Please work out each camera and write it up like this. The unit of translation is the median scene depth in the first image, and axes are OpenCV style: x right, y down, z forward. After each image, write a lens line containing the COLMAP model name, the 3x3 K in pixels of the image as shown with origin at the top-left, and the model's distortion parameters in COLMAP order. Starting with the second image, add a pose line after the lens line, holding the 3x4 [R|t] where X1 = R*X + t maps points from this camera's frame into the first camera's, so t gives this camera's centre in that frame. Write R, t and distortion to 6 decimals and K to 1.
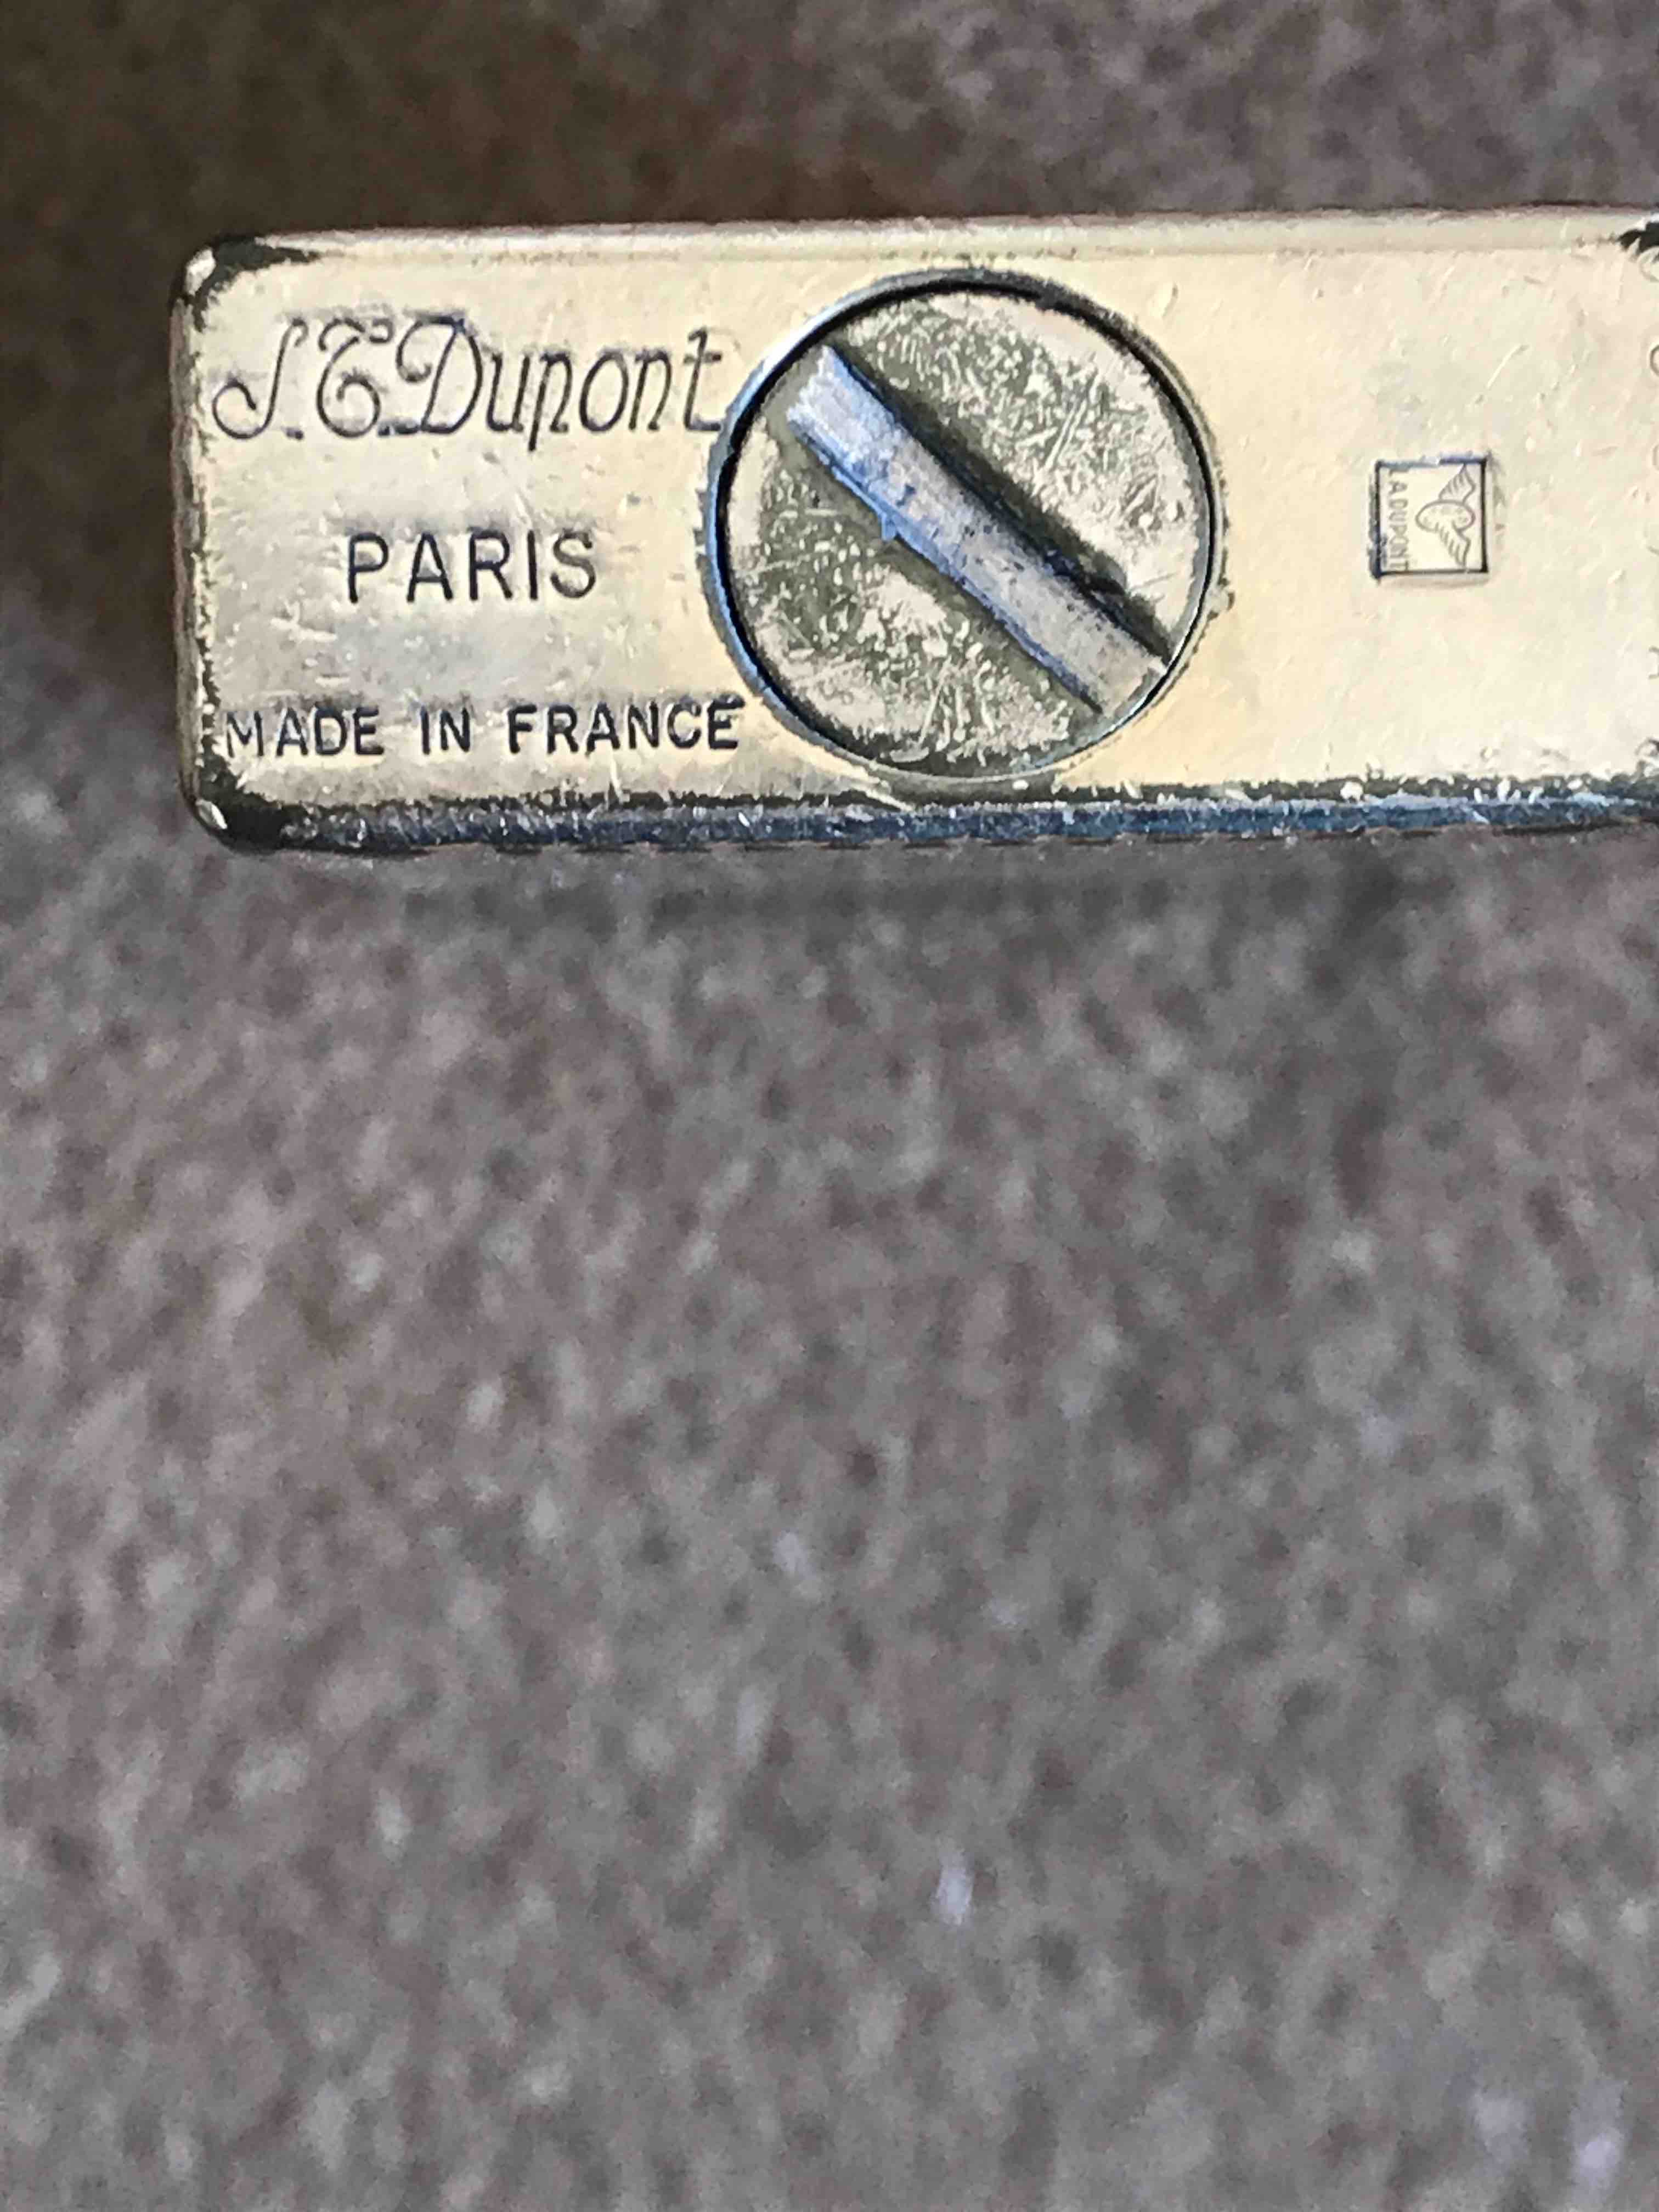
lens RADIAL K [[5068.3, 0, 829.5], [0, 5068.3, 1106.0], [0, 0, 1]] dist [0.085361, -0.233038]
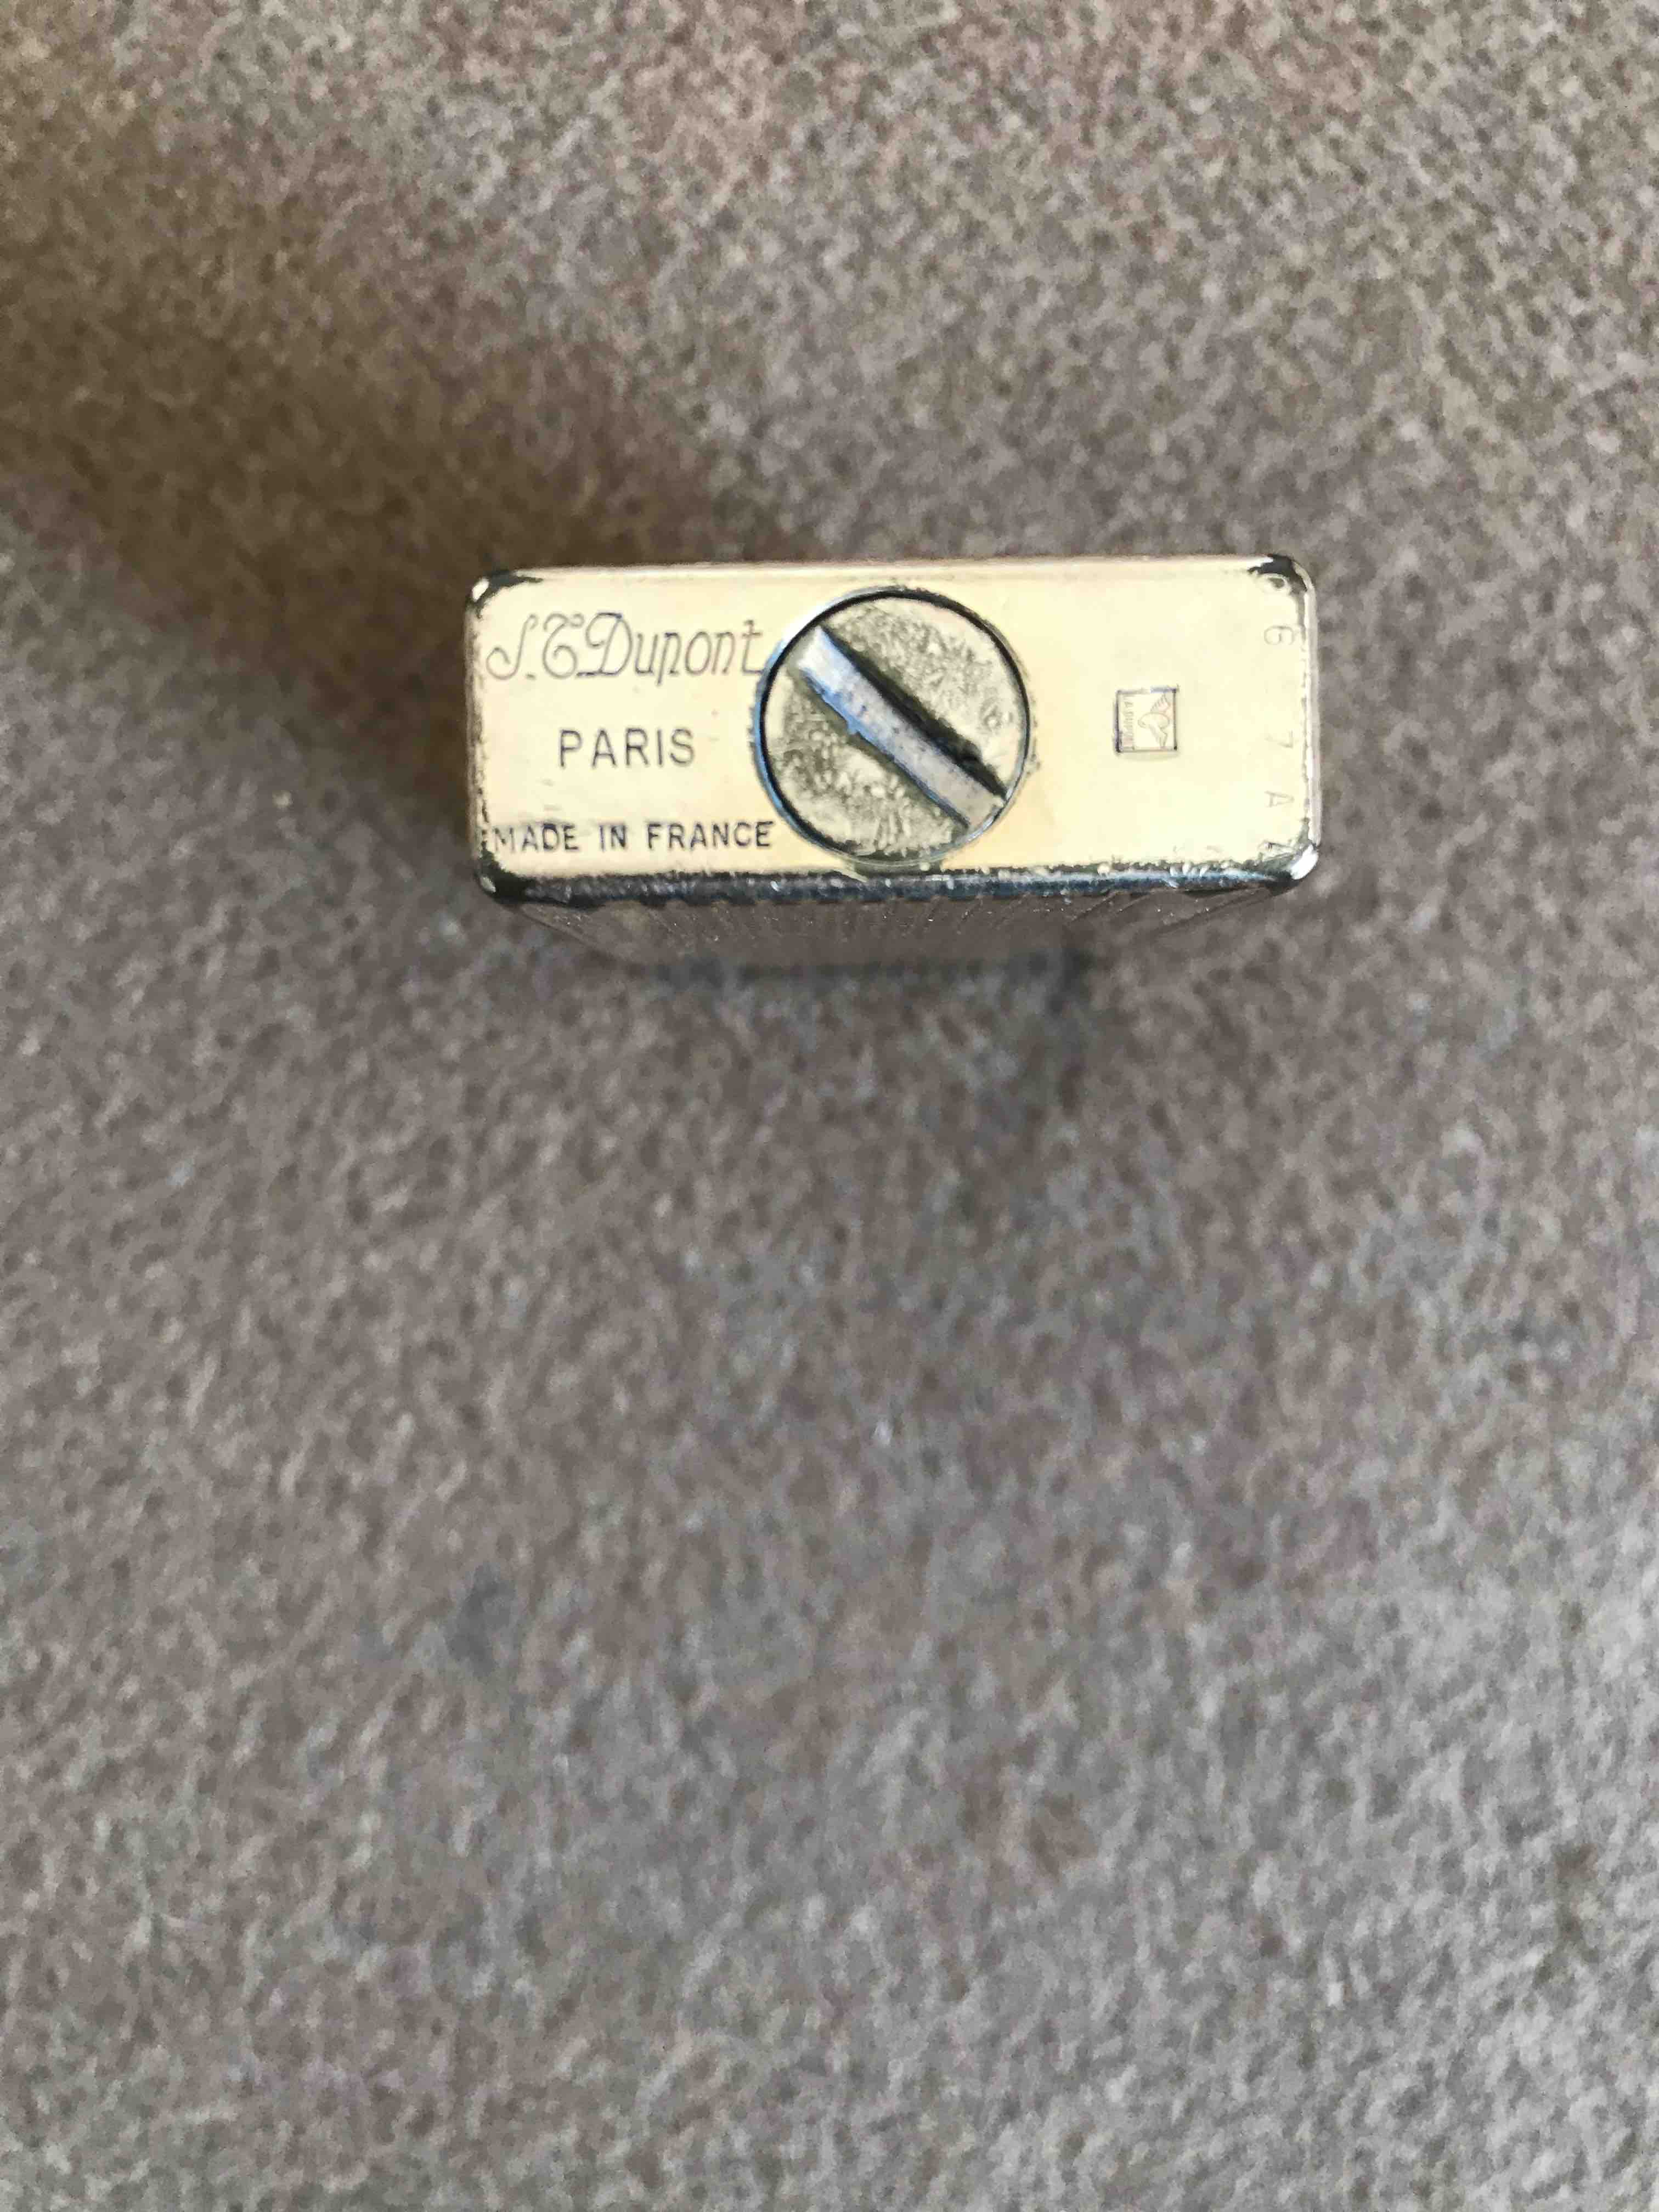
lens RADIAL K [[1799.5, 0, 829.5], [0, 1799.5, 1106.0], [0, 0, 1]] dist [0.000289, 0.047737]
pose [[0.999994, -0.003199, 0.001645, 0.001657], [0.003198, 0.999995, 0.000722, 0.023235], [-0.001647, -0.000717, 0.999998, 0.345191]]
